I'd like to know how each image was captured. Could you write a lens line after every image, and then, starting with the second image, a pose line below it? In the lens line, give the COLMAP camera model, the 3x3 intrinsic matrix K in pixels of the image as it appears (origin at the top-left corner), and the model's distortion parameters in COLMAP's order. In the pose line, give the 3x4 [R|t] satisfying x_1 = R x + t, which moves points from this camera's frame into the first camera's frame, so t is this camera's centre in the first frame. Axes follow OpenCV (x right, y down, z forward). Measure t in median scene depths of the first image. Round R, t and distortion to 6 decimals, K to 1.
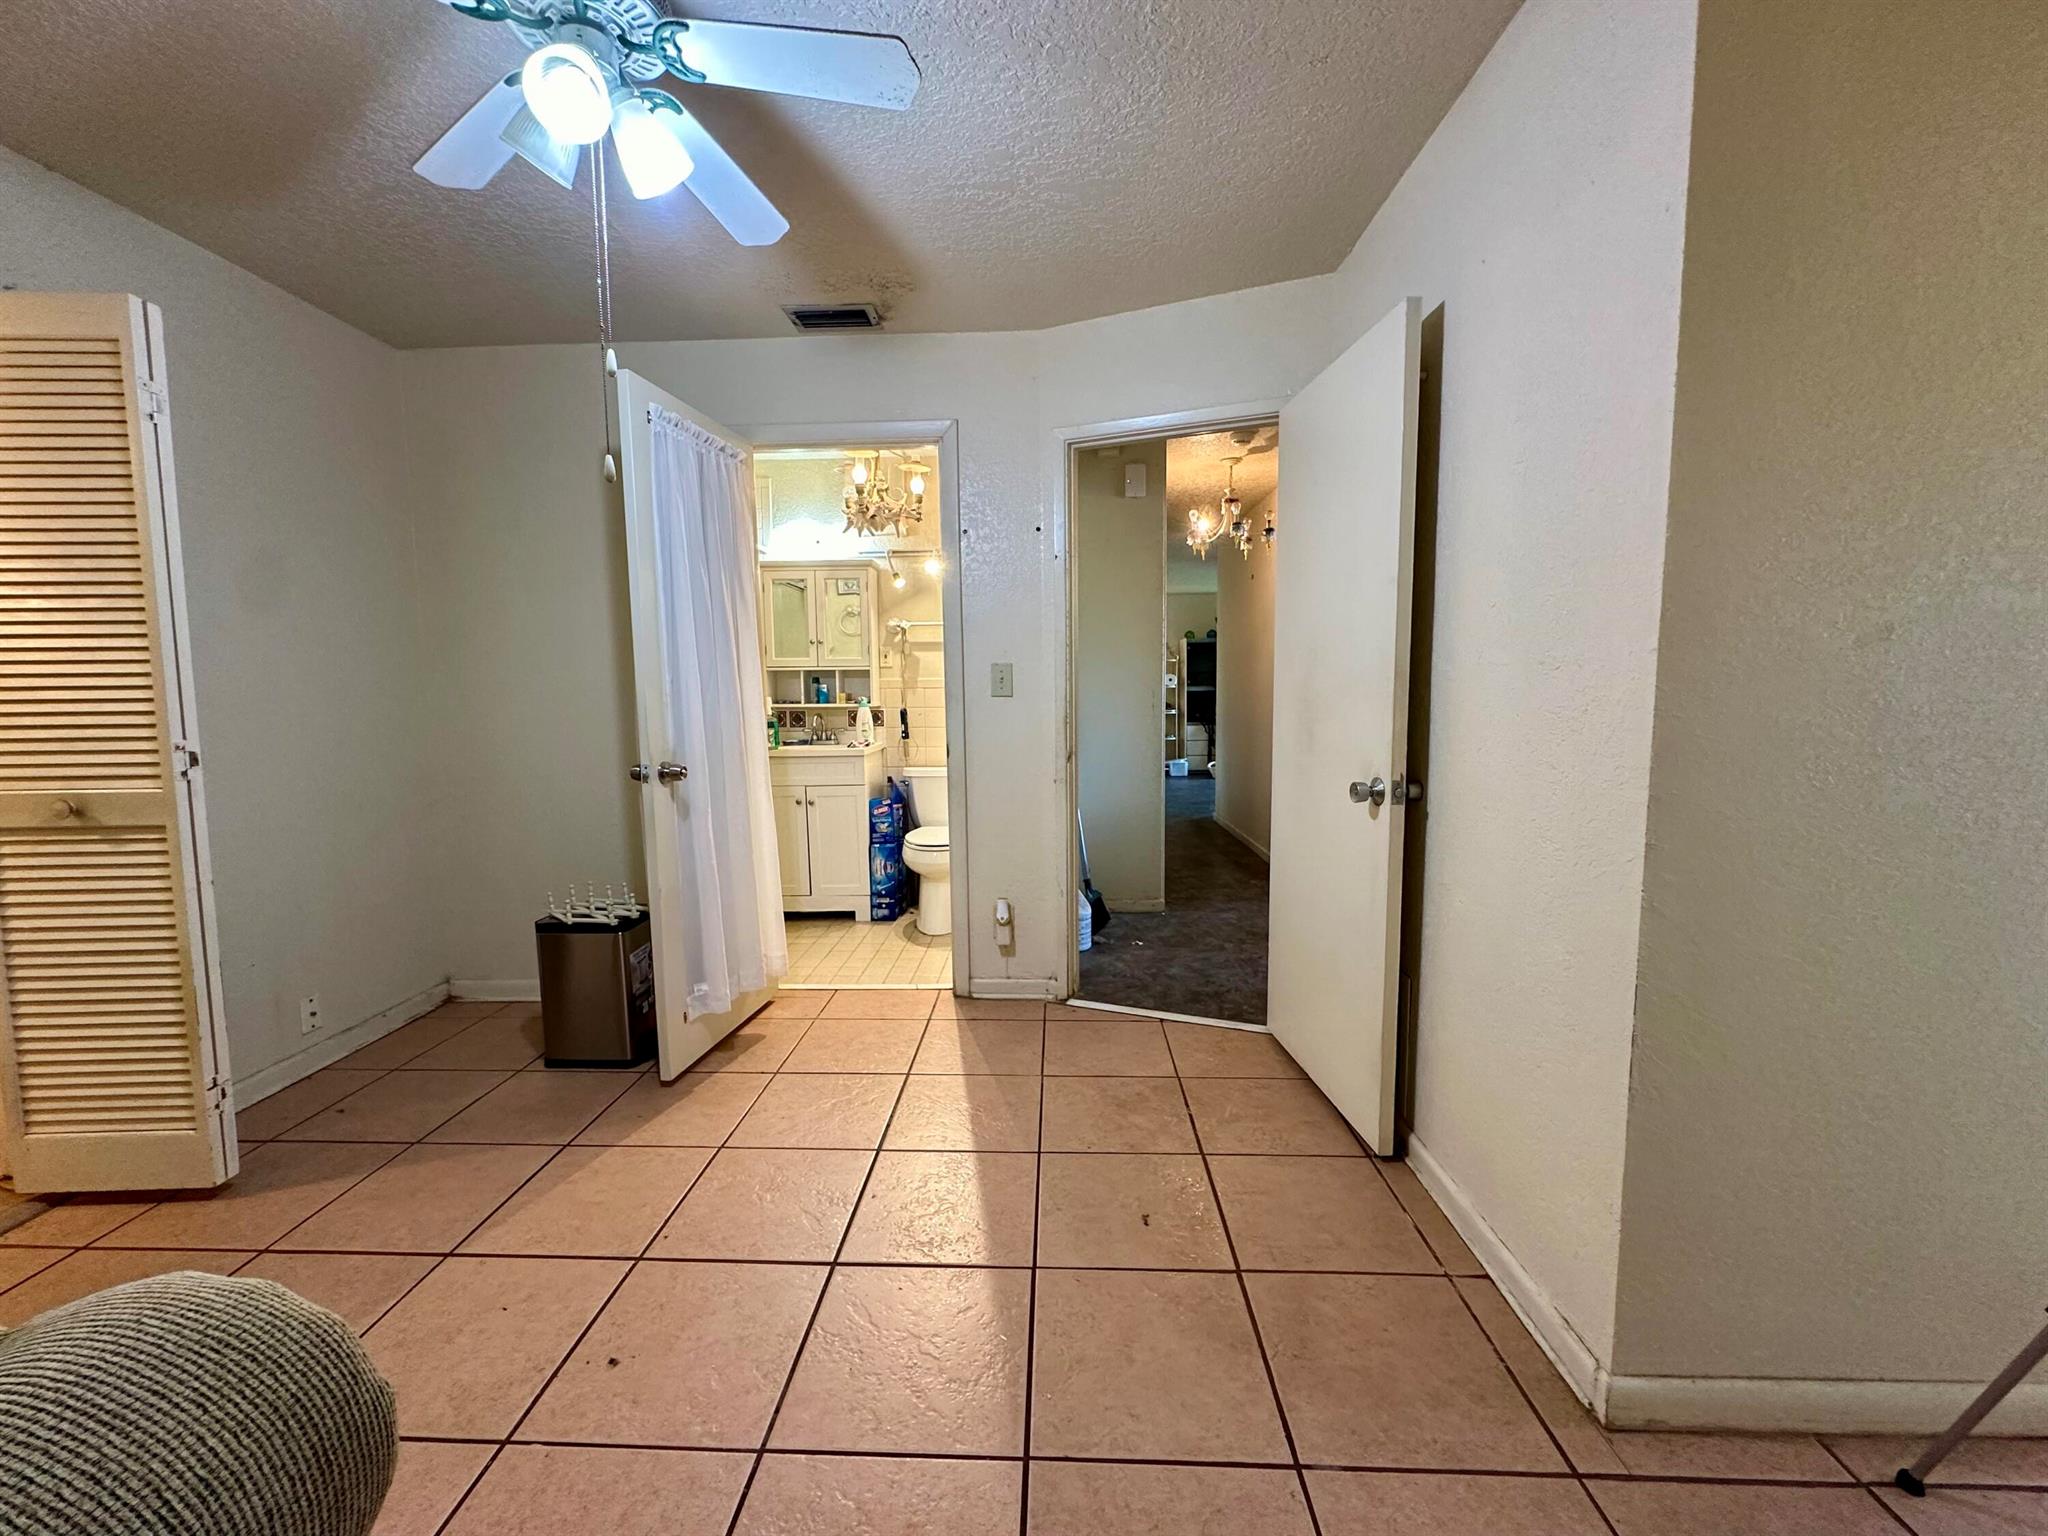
lens RADIAL K [[817.3, 0, 1023.5], [0, 817.3, 759.6], [0, 0, 1]] dist [-0.004296, 0.000832]
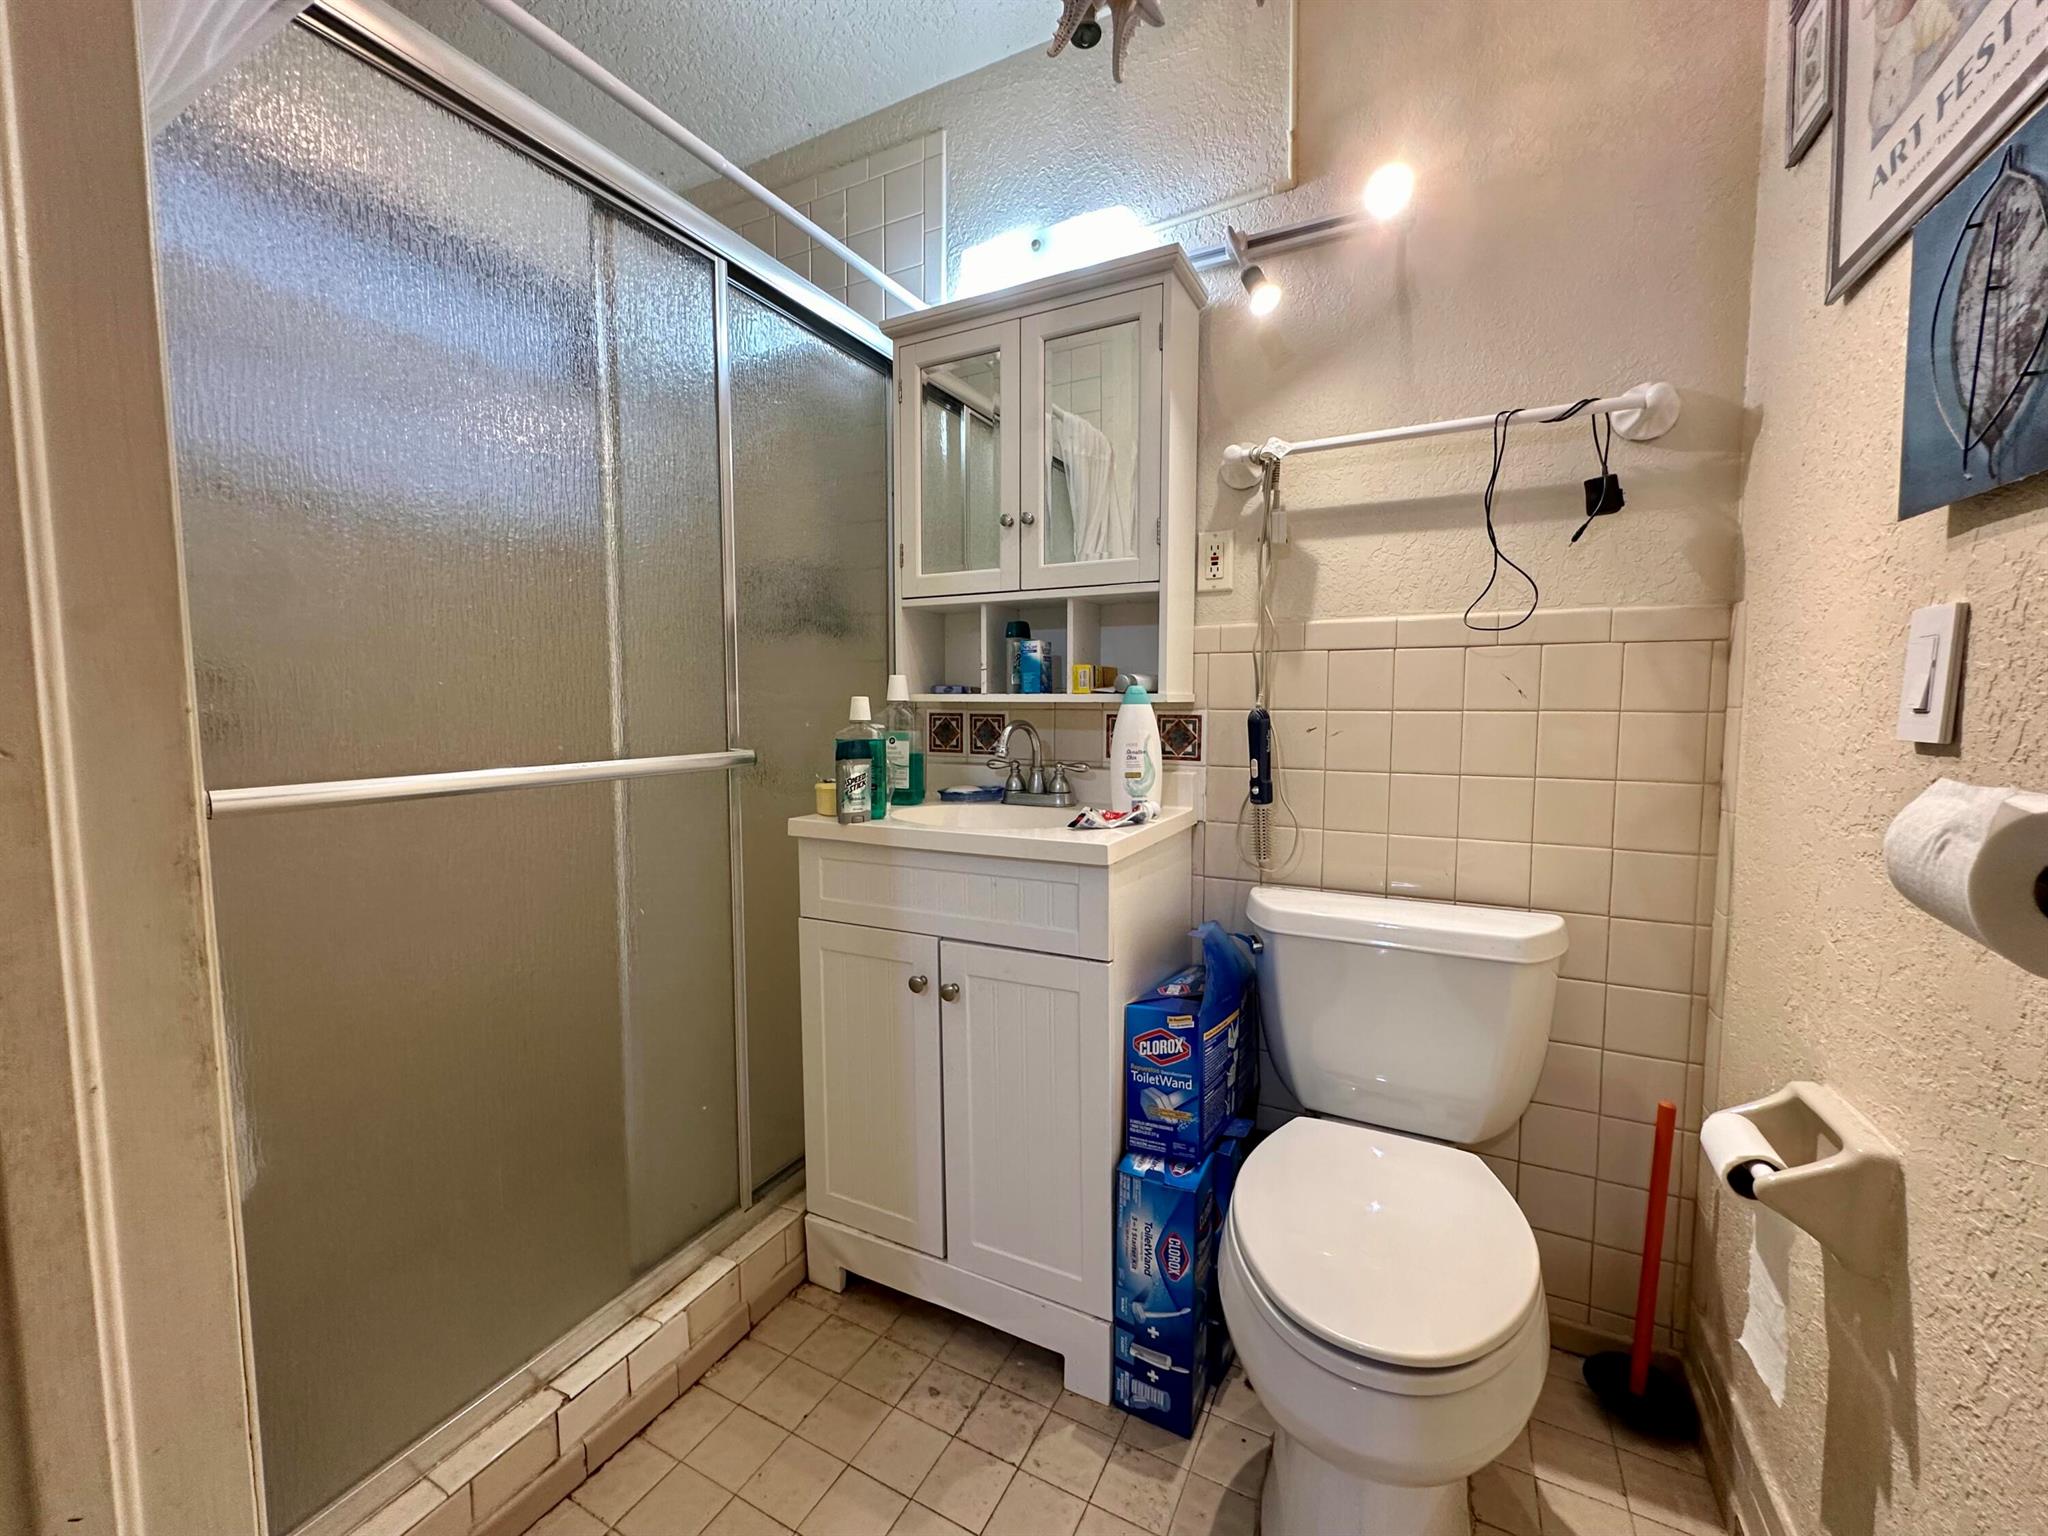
lens RADIAL K [[817.3, 0, 1026.6], [0, 817.3, 770.0], [0, 0, 1]] dist [-0.004296, 0.000832]
pose [[0.902957, 0.046206, -0.427240, -0.096417], [-0.046465, 0.998872, 0.009825, -0.040203], [0.427212, 0.010980, 0.904085, 0.711142]]
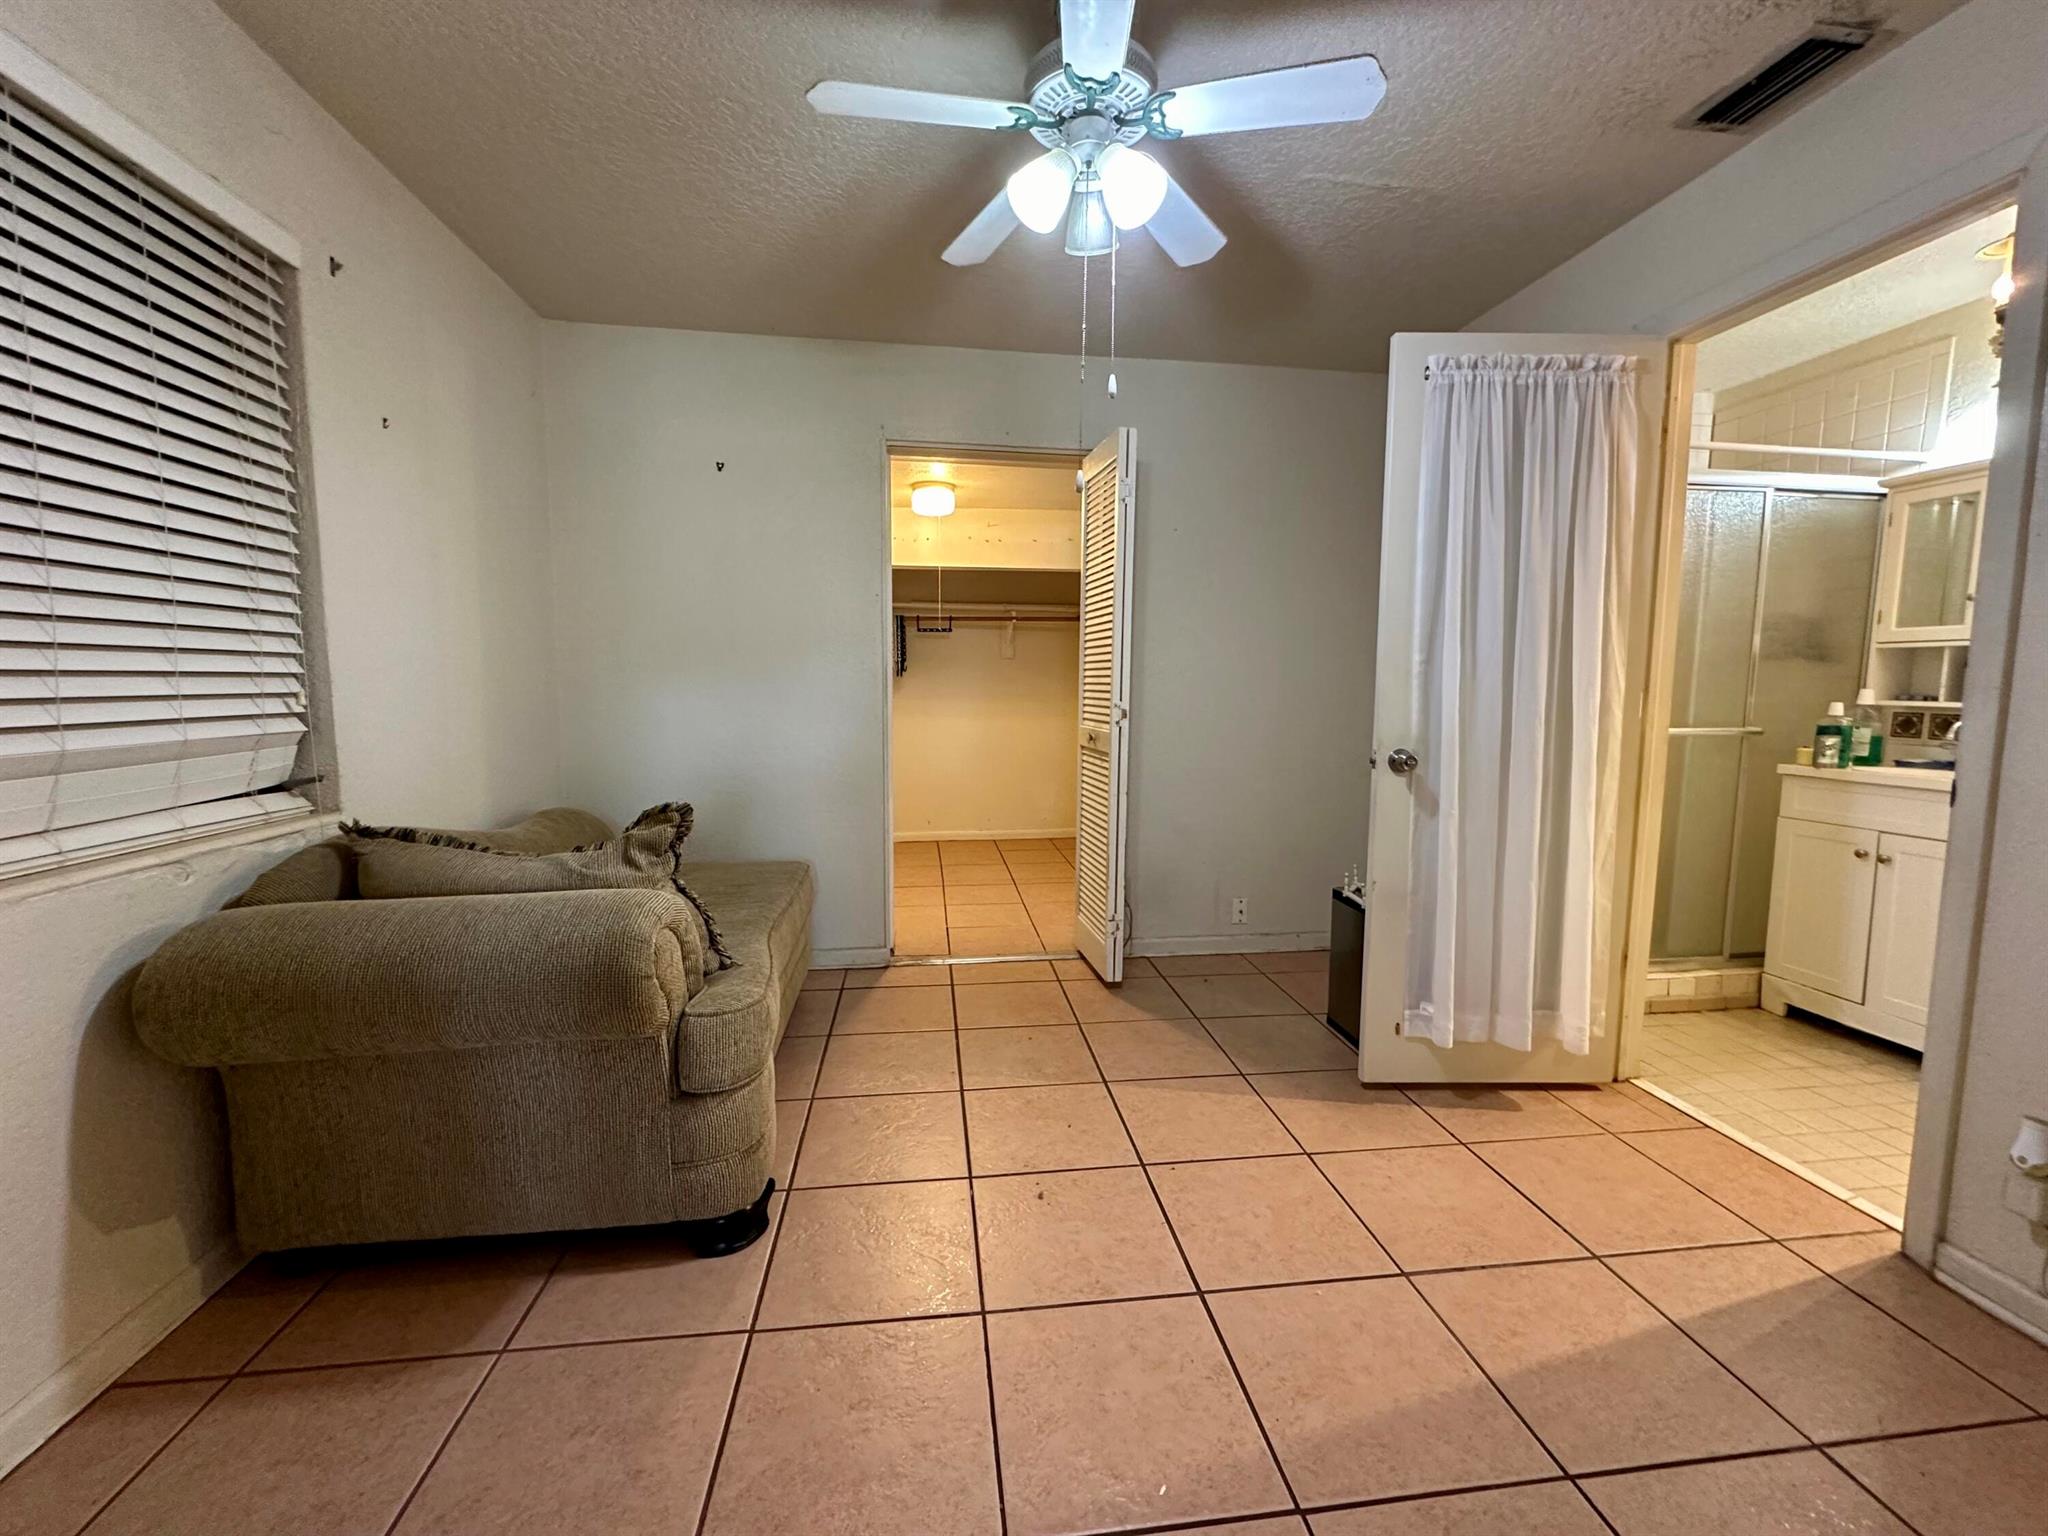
lens RADIAL K [[817.3, 0, 1021.8], [0, 817.3, 759.6], [0, 0, 1]] dist [-0.004296, 0.000832]
pose [[0.162449, 0.105731, -0.981036, 0.230811], [-0.094332, 0.991353, 0.091223, -0.017072], [0.982197, 0.077724, 0.171018, 0.241766]]
